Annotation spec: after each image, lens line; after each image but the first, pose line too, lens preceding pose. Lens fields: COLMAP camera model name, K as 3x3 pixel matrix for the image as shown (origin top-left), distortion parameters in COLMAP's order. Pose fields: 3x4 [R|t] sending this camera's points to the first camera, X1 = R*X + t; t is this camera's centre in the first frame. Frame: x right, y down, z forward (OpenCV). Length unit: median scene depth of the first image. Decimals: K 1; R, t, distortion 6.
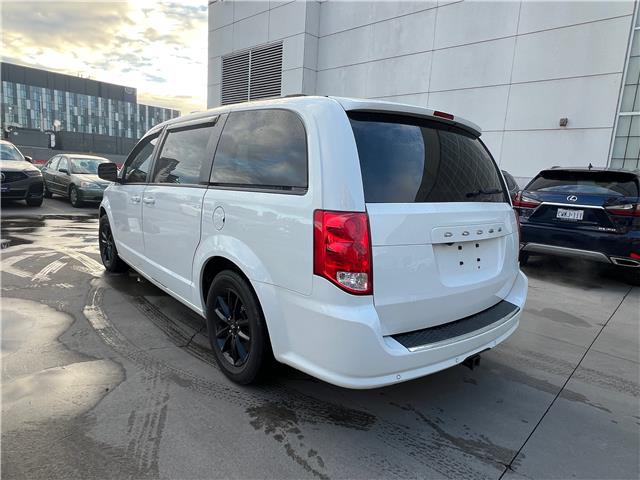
lens RADIAL K [[403.1, 0, 320.8], [0, 403.1, 269.6], [0, 0, 1]] dist [0.030338, -0.000237]
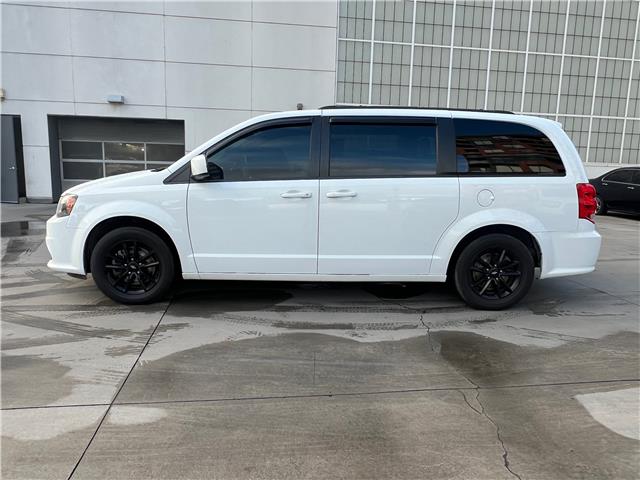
lens RADIAL K [[475.6, 0, 320.0], [0, 475.6, 240.0], [0, 0, 1]] dist [0.030348, -0.004823]
pose [[0.603631, -0.179986, 0.776682, -0.483519], [0.193235, 0.978166, 0.076497, -0.056887], [-0.773492, 0.103906, 0.625231, 0.102416]]
